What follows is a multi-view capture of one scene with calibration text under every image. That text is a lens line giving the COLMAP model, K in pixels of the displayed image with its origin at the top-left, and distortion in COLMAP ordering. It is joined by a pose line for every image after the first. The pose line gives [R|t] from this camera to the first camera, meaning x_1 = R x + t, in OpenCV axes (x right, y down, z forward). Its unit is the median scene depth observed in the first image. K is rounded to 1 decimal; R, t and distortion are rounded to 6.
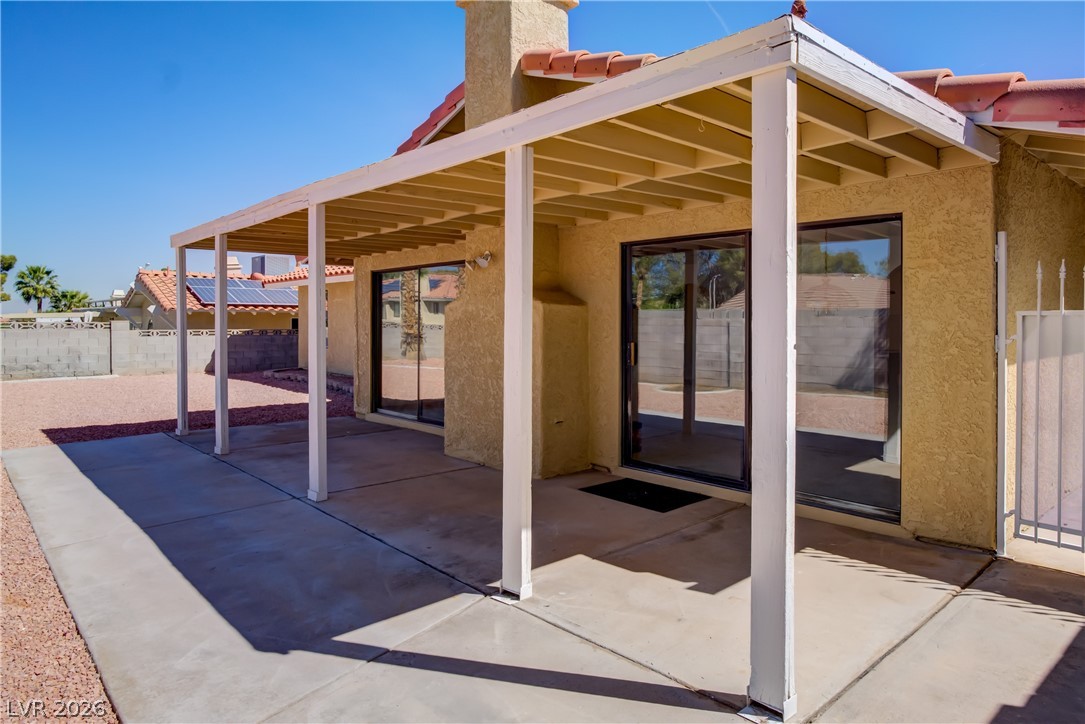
lens RADIAL K [[644.9, 0, 542.5], [0, 644.9, 362.0], [0, 0, 1]] dist [-0.000935, 0.003537]
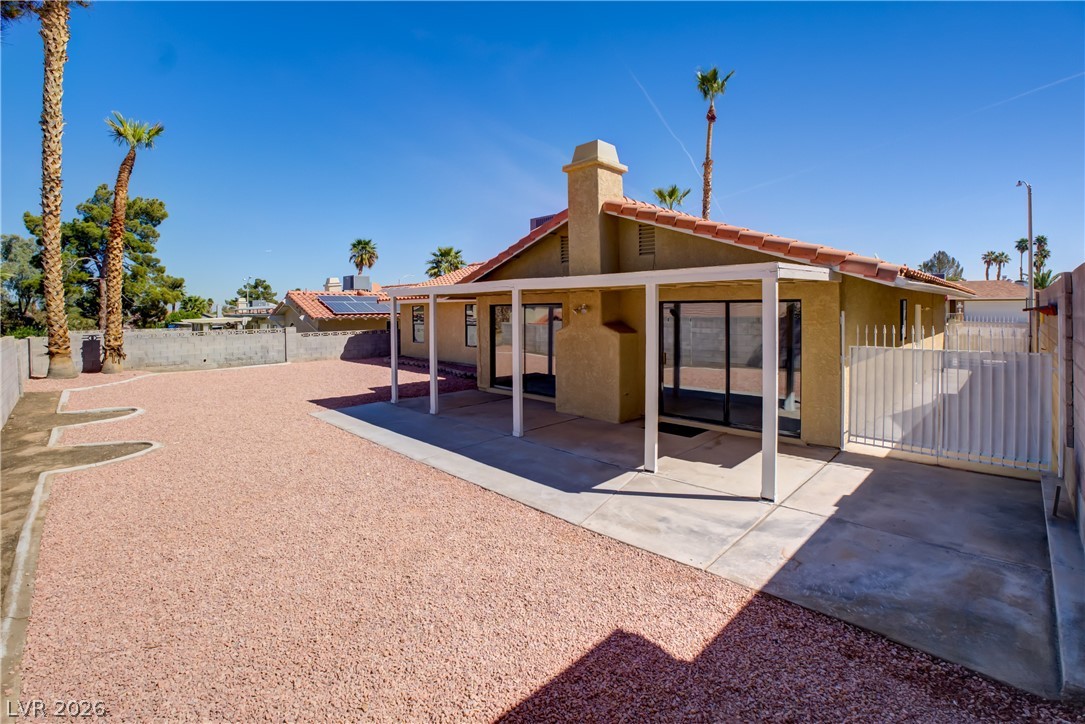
lens RADIAL K [[477.1, 0, 540.0], [0, 477.1, 345.0], [0, 0, 1]] dist [-0.042978, 0.000019]
pose [[0.998484, -0.013607, 0.053338, -0.439586], [0.012856, 0.999814, 0.014396, -0.111045], [-0.053524, -0.013688, 0.998473, -0.587778]]
